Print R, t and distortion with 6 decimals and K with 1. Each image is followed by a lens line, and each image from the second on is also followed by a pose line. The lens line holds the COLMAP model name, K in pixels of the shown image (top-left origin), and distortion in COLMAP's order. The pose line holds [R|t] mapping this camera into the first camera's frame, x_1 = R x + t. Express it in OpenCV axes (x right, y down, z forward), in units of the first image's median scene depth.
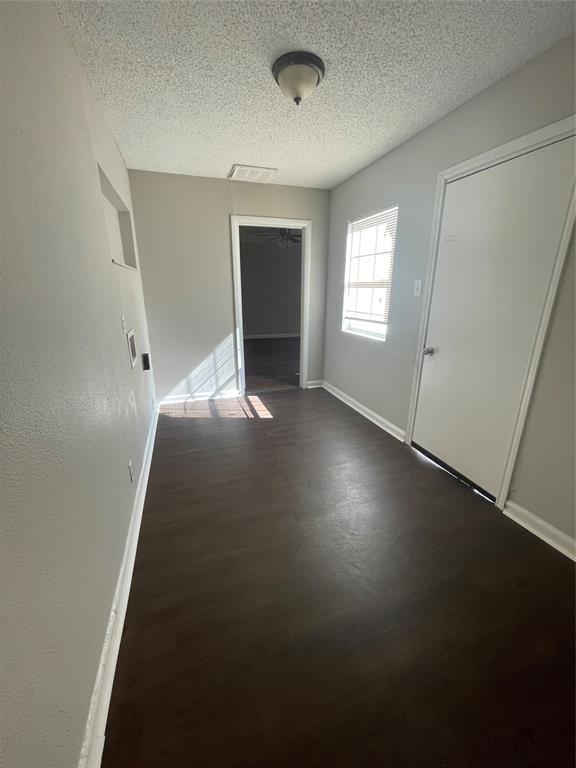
lens RADIAL K [[312.5, 0, 289.7], [0, 312.5, 383.7], [0, 0, 1]] dist [-0.000213, 0.001818]
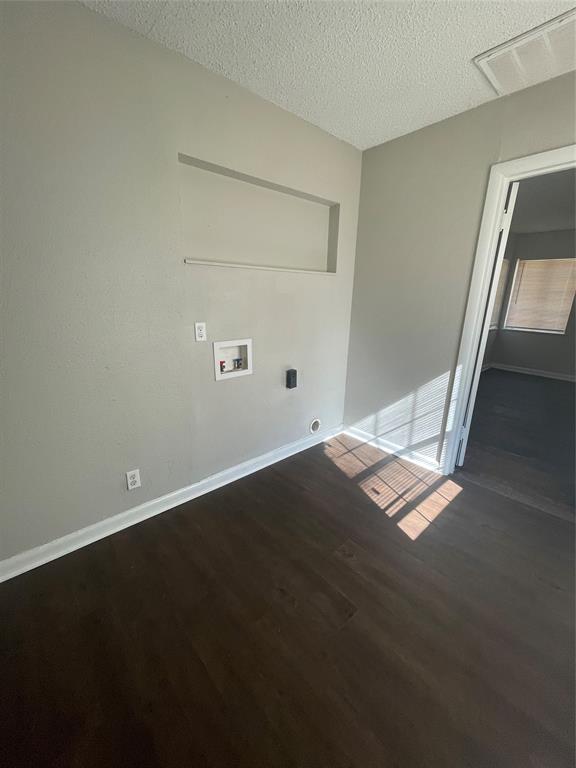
lens RADIAL K [[312.5, 0, 286.4], [0, 312.5, 382.1], [0, 0, 1]] dist [-0.000213, 0.001818]
pose [[0.386921, 0.261586, -0.884231, 0.229860], [-0.283442, 0.946232, 0.155900, -0.147092], [0.877470, 0.190307, 0.440261, 0.462547]]
